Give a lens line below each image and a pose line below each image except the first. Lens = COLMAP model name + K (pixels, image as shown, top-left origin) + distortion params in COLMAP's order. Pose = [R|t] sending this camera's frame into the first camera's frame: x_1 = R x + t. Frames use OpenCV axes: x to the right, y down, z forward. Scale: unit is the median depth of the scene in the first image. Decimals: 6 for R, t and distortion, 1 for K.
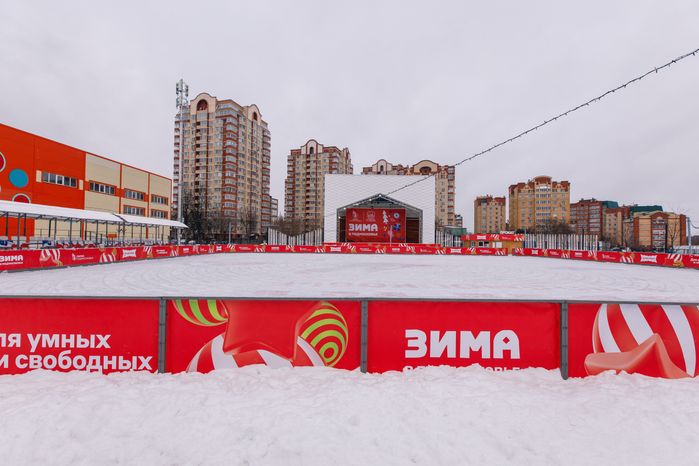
lens RADIAL K [[322.2, 0, 349.5], [0, 322.2, 234.0], [0, 0, 1]] dist [0.000971, -0.000041]
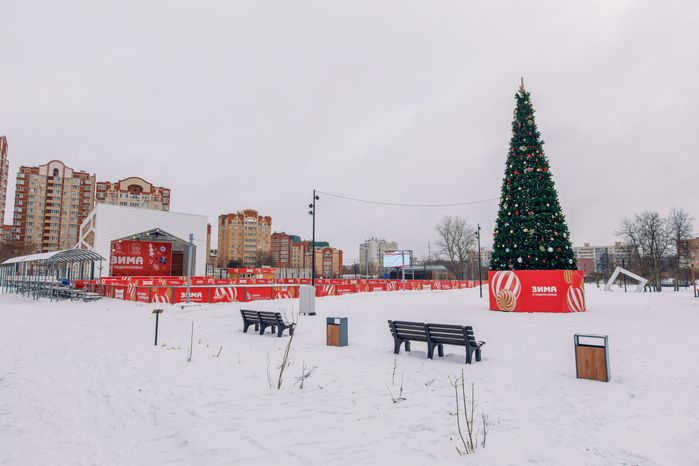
lens RADIAL K [[418.1, 0, 349.5], [0, 418.1, 231.6], [0, 0, 1]] dist [0.002857, 0.000902]
pose [[0.662610, 0.062721, 0.746334, -0.198046], [-0.008429, 0.997049, -0.076308, -0.006998], [-0.748917, 0.044272, 0.661183, -0.135984]]
